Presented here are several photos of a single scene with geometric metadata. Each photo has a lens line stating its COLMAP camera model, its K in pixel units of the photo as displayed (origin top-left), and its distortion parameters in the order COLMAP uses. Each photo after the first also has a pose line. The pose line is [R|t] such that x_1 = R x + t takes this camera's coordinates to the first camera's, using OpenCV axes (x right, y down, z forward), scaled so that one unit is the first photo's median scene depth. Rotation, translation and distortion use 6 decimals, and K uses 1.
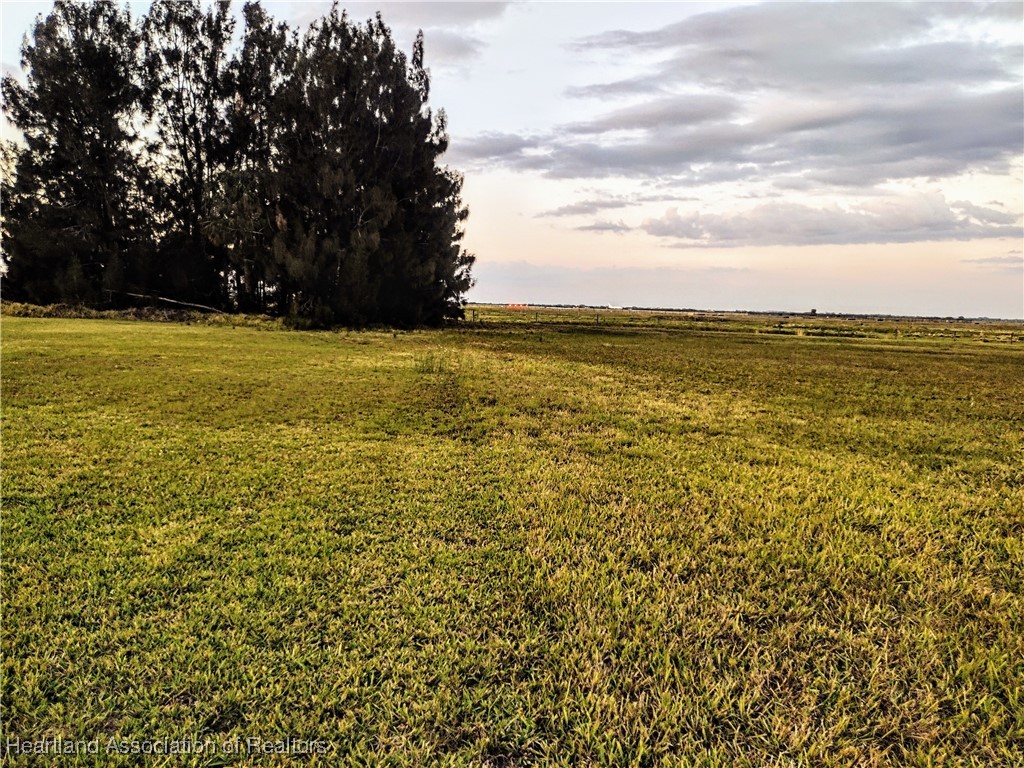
lens RADIAL K [[665.7, 0, 512.4], [0, 665.7, 411.3], [0, 0, 1]] dist [0.047838, -0.060581]
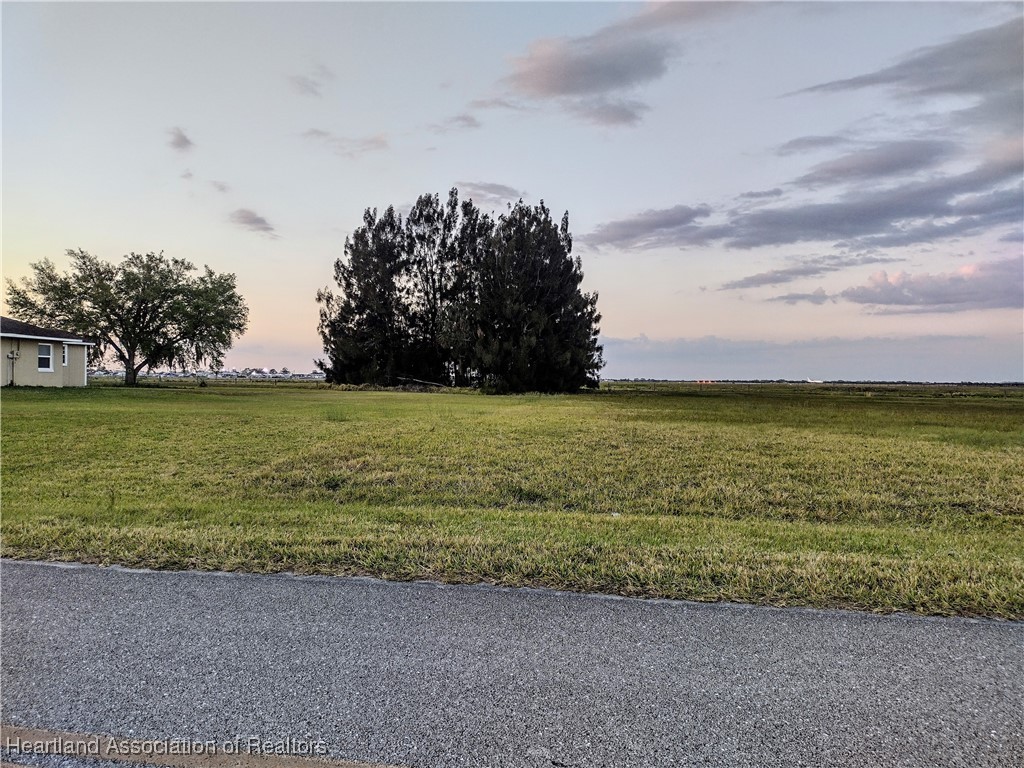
lens RADIAL K [[805.4, 0, 512.0], [0, 805.4, 384.0], [0, 0, 1]] dist [0.000881, 0.000477]
pose [[0.960243, -0.022880, -0.278225, 0.263377], [-0.021182, 0.987791, -0.154335, 0.139602], [0.278360, 0.154093, 0.948035, -0.791959]]
